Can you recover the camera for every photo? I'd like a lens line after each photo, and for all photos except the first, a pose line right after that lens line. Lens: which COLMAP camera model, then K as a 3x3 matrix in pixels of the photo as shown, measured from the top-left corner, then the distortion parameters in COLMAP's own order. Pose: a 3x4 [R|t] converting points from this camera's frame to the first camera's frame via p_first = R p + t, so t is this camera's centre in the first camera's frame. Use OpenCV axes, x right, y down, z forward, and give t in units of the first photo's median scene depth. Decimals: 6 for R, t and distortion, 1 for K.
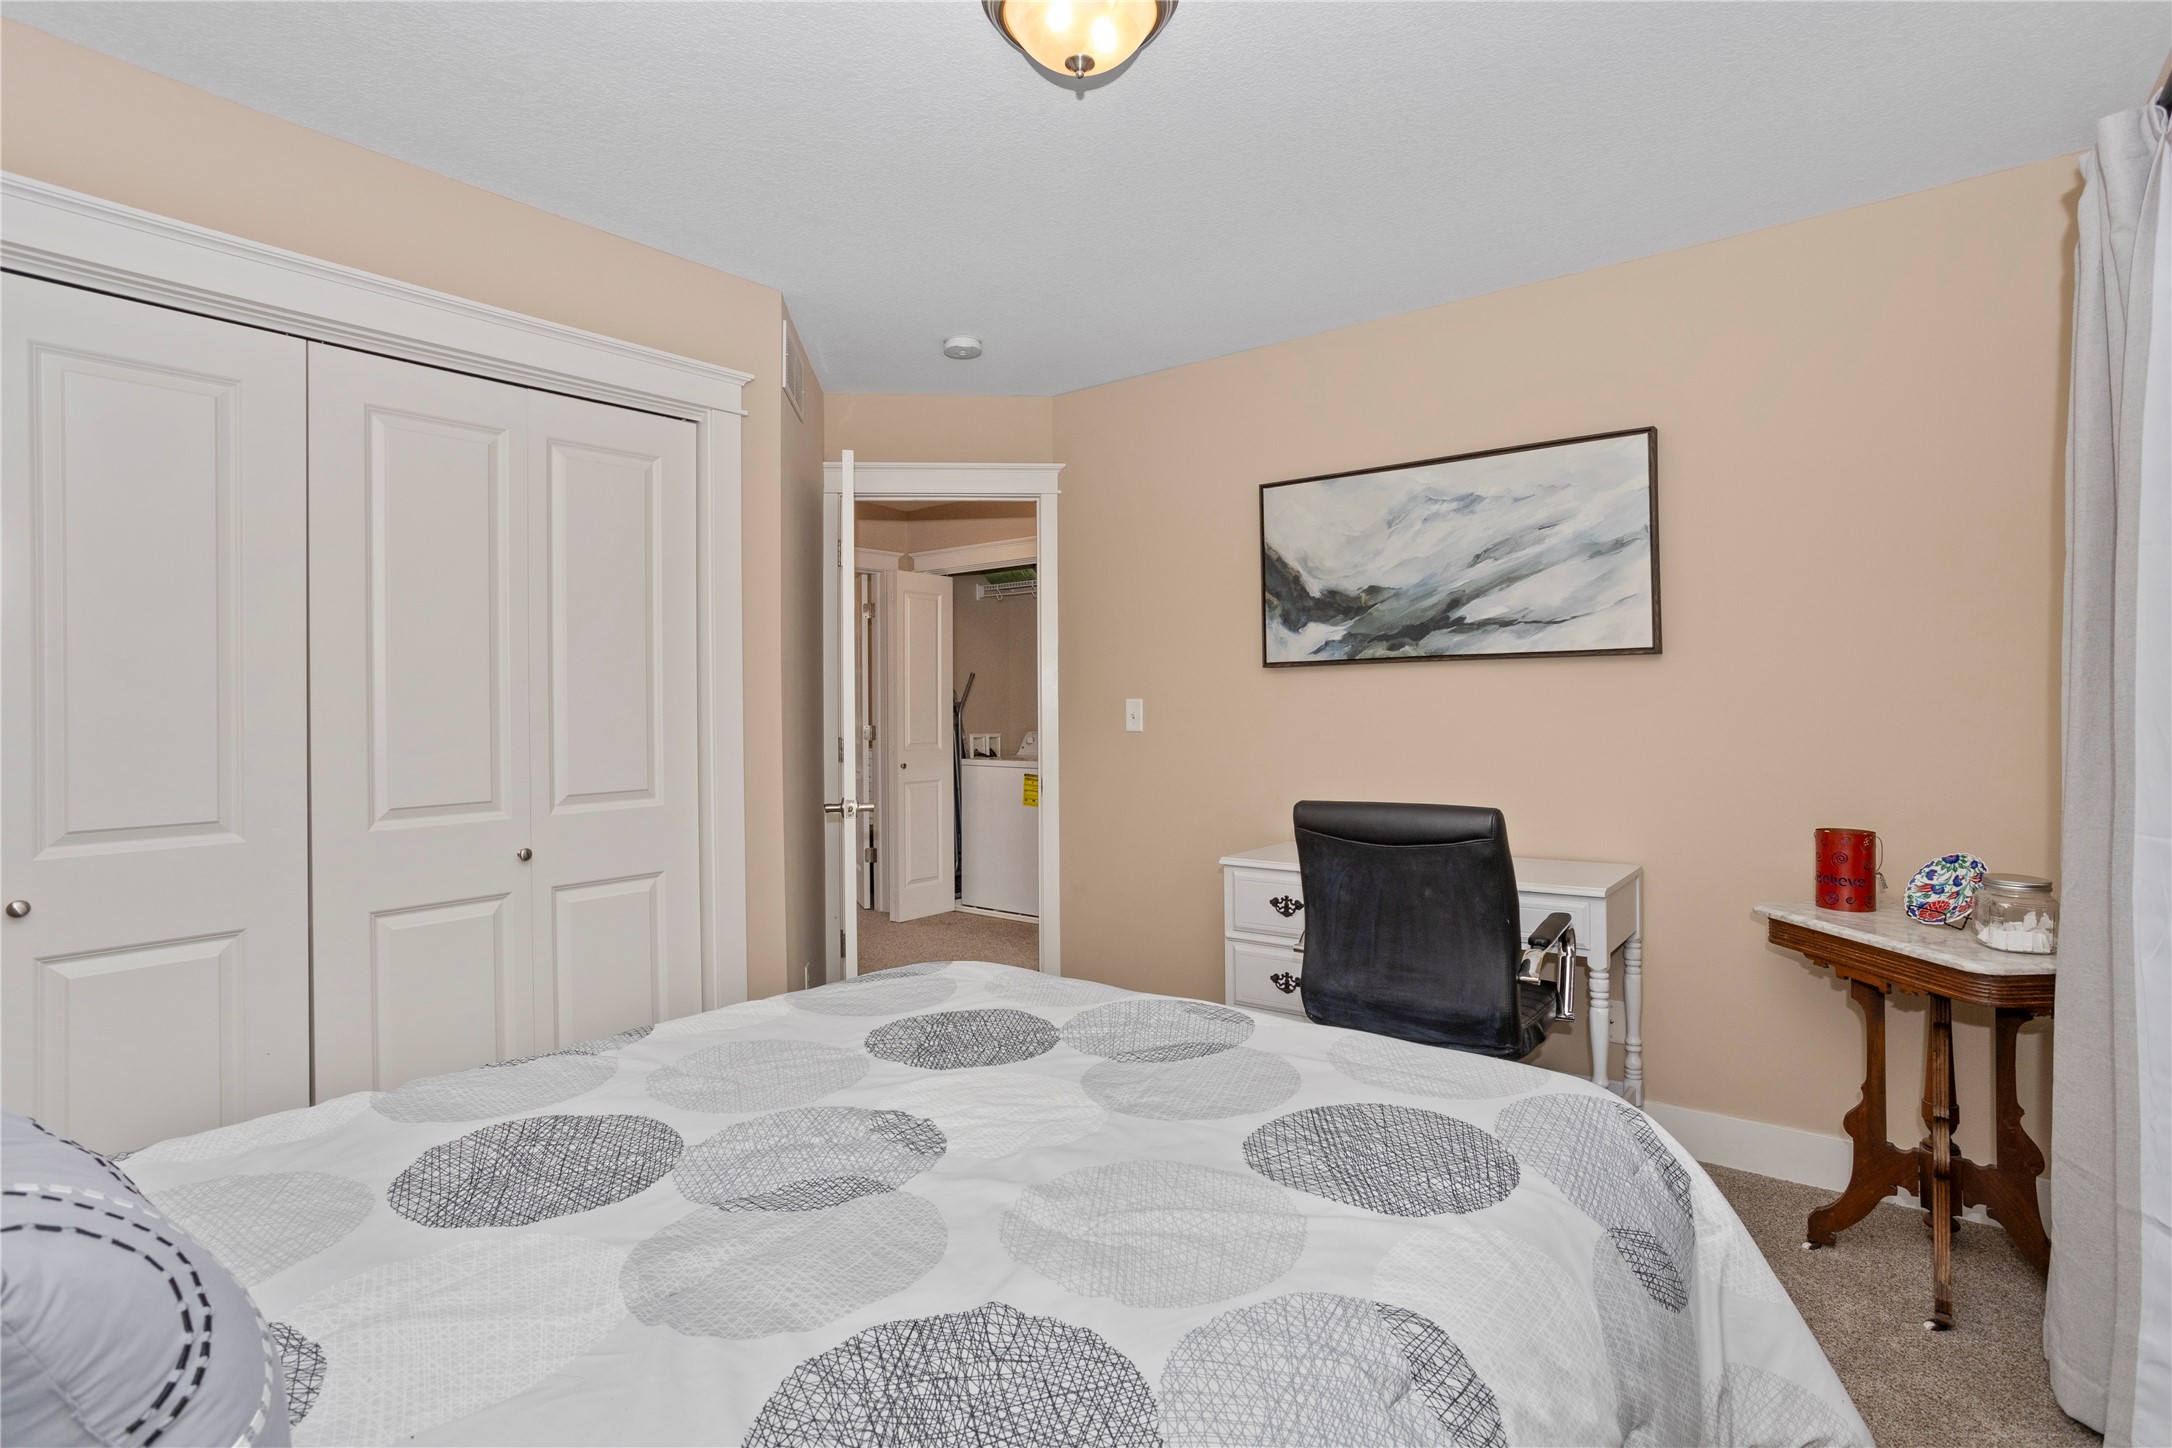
lens RADIAL K [[1129.4, 0, 1078.2], [0, 1129.4, 716.4], [0, 0, 1]] dist [-0.010242, 0.001532]
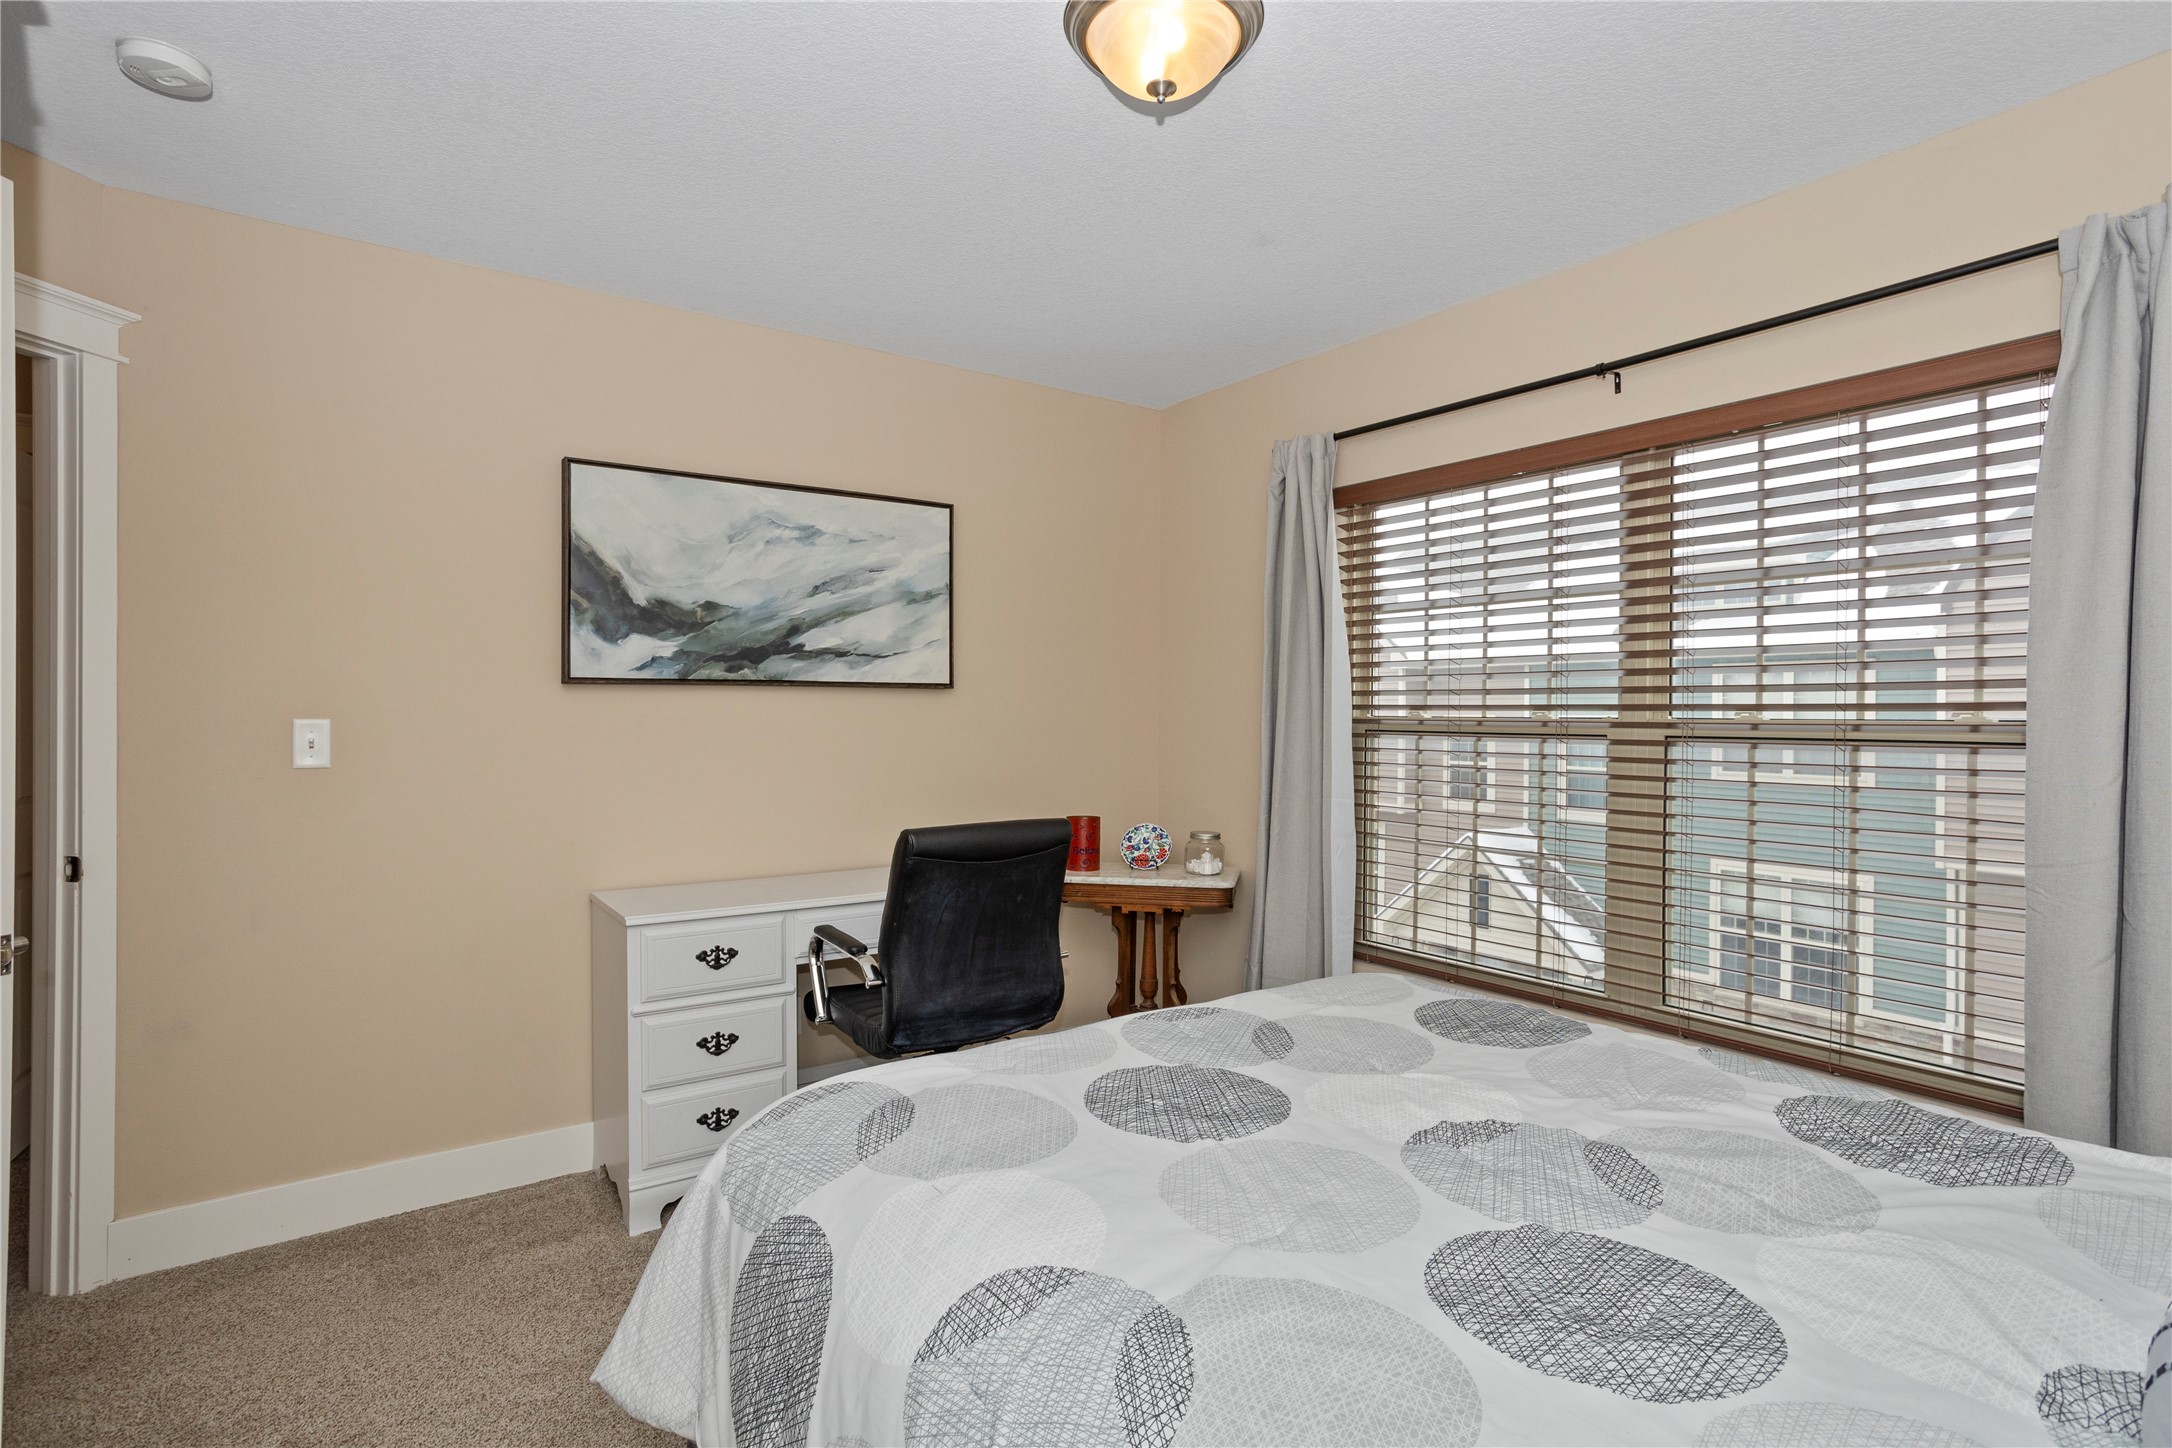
lens RADIAL K [[1129.4, 0, 1079.4], [0, 1129.4, 730.0], [0, 0, 1]] dist [-0.010242, 0.001532]
pose [[0.267331, -0.001919, 0.963603, -0.575599], [0.004884, 0.999988, 0.000637, -0.009350], [-0.963592, 0.004536, 0.267337, 0.477535]]
